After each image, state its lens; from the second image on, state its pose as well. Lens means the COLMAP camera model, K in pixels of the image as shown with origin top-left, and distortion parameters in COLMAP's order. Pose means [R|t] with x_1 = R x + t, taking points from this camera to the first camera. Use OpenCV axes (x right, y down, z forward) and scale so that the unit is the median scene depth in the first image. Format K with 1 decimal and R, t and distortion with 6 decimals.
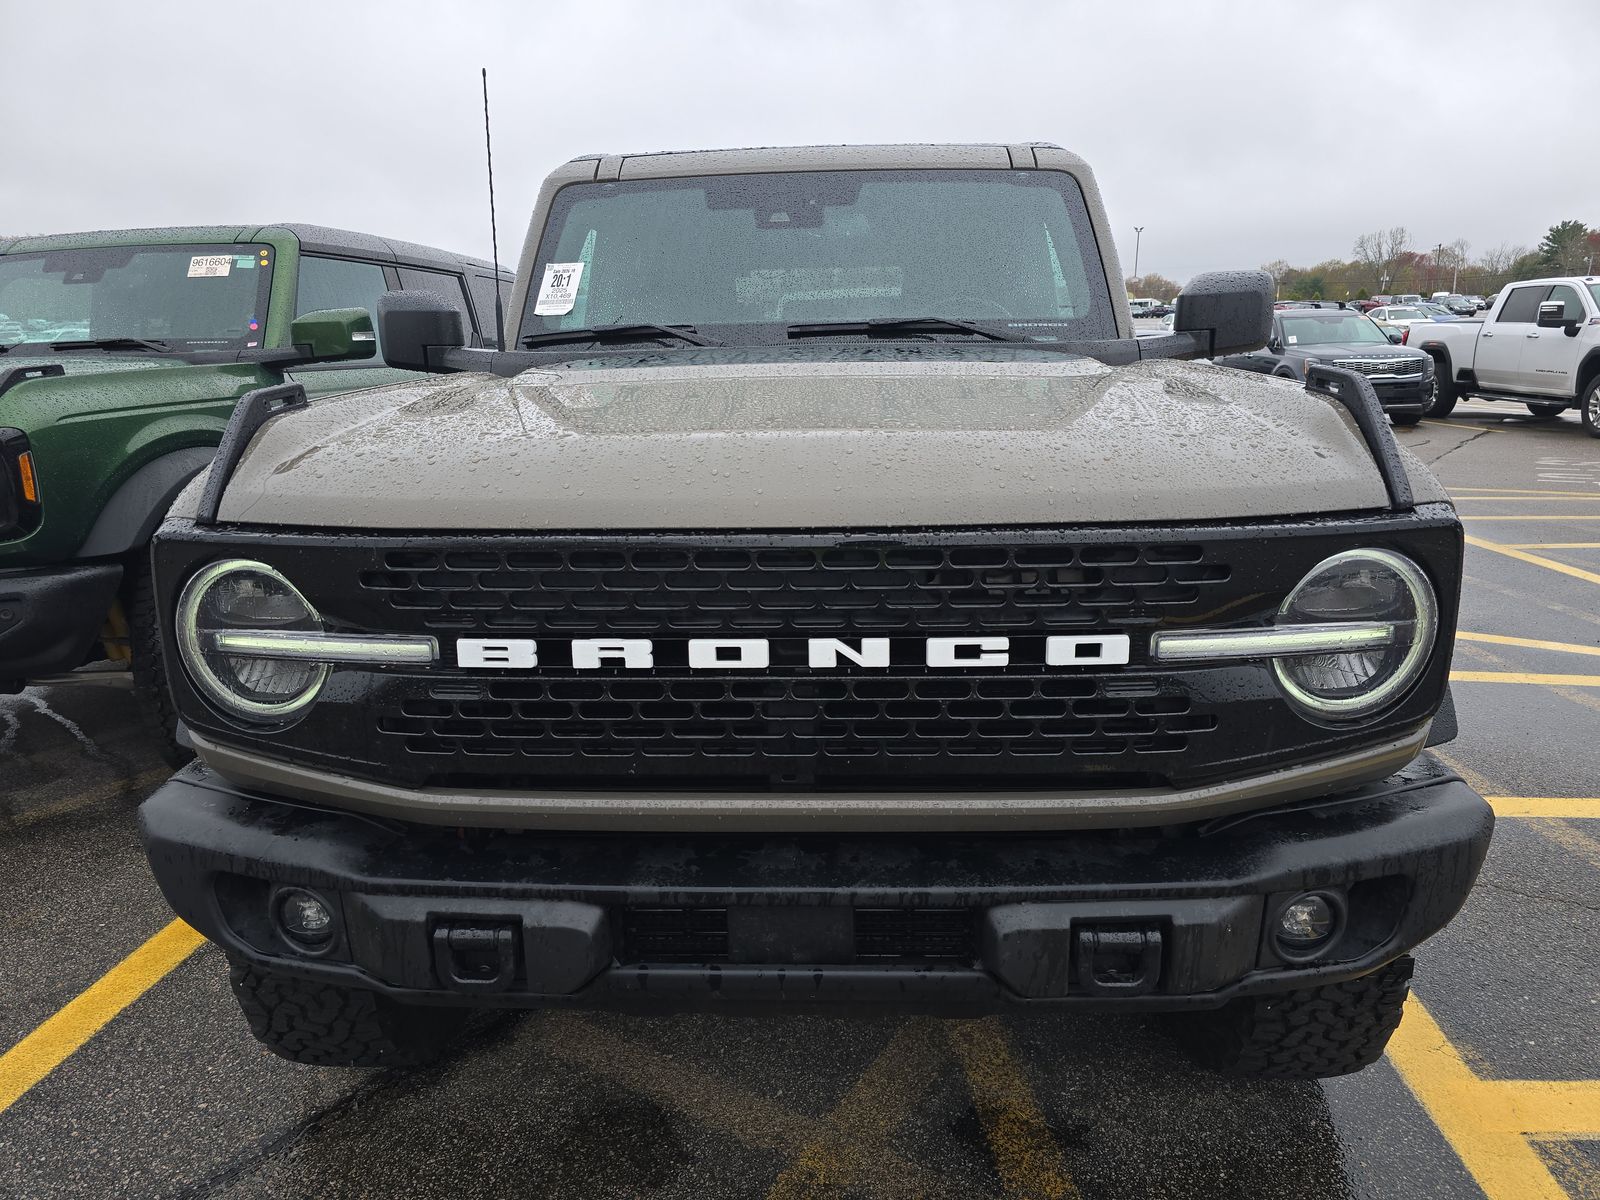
lens RADIAL K [[1080.8, 0, 798.6], [0, 1080.8, 603.6], [0, 0, 1]] dist [0.009559, -0.008660]
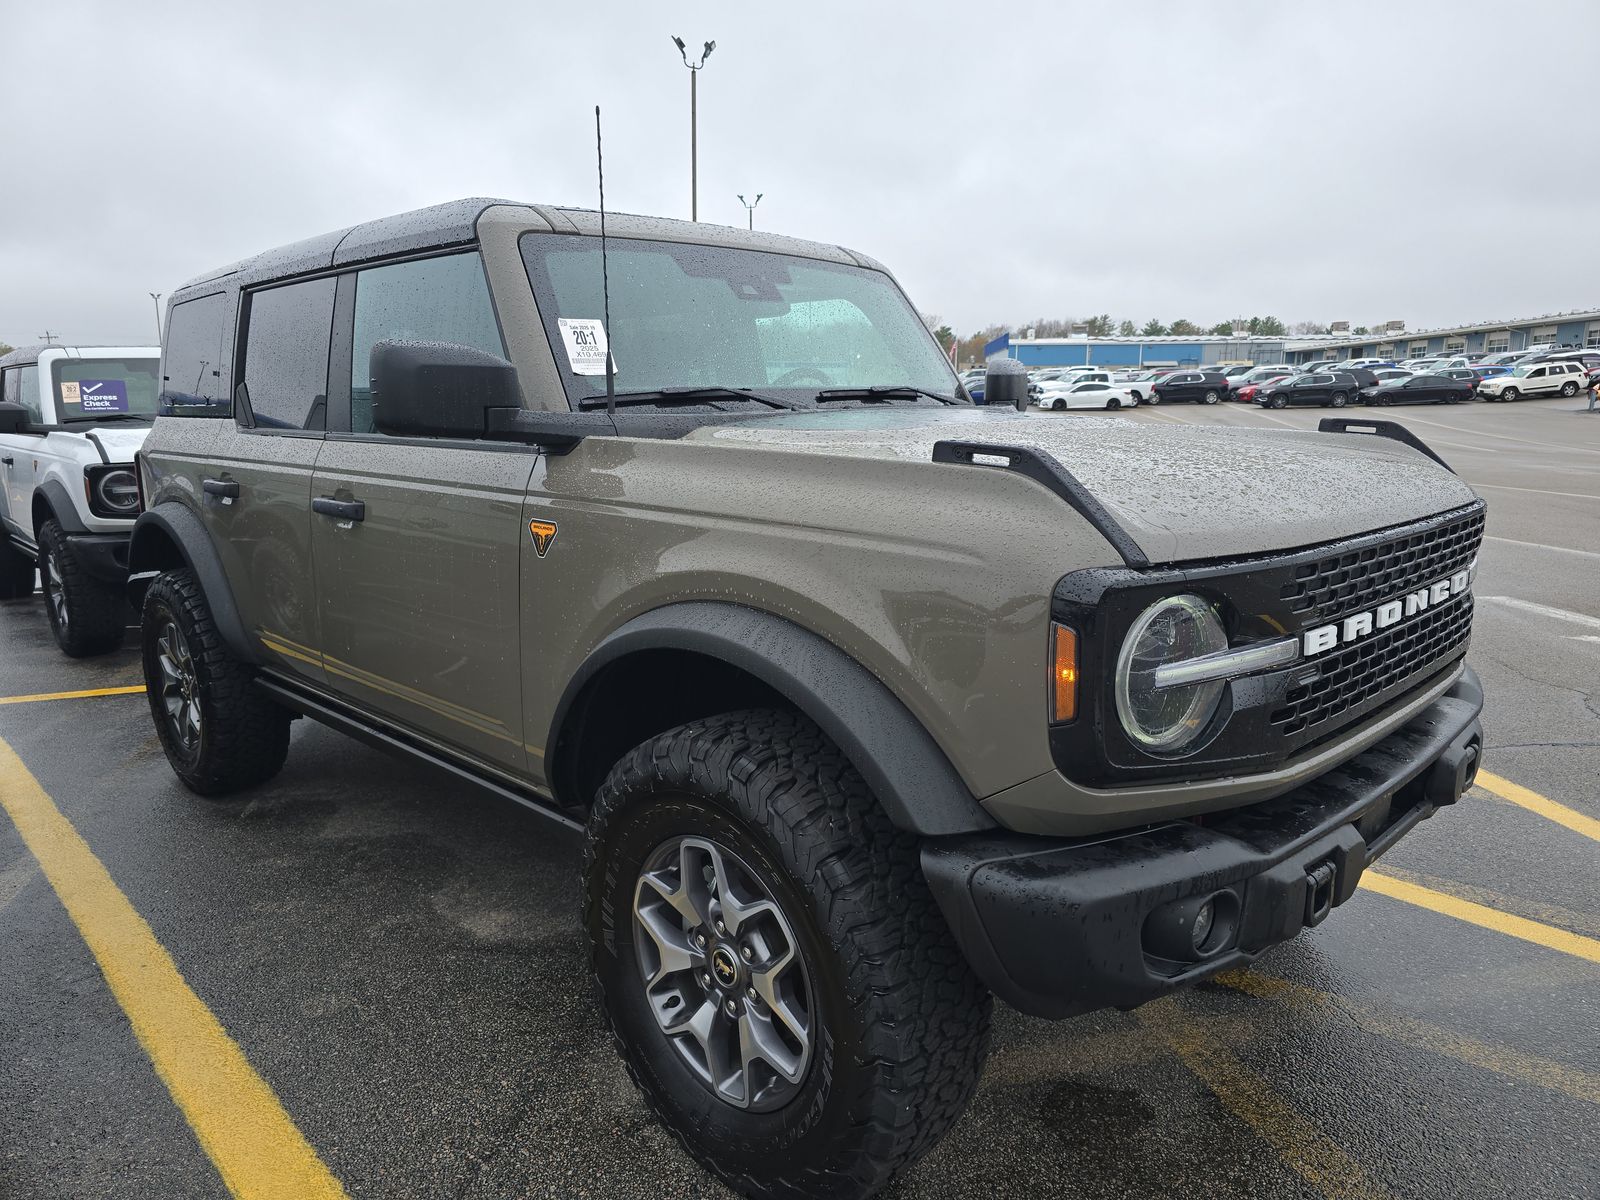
lens RADIAL K [[1080.8, 0, 806.1], [0, 1080.8, 598.3], [0, 0, 1]] dist [0.009559, -0.008660]
pose [[0.680240, -0.121845, 0.722791, -0.829610], [0.172183, 0.985057, 0.004010, -0.057318], [-0.712479, 0.121725, 0.691055, 0.281257]]
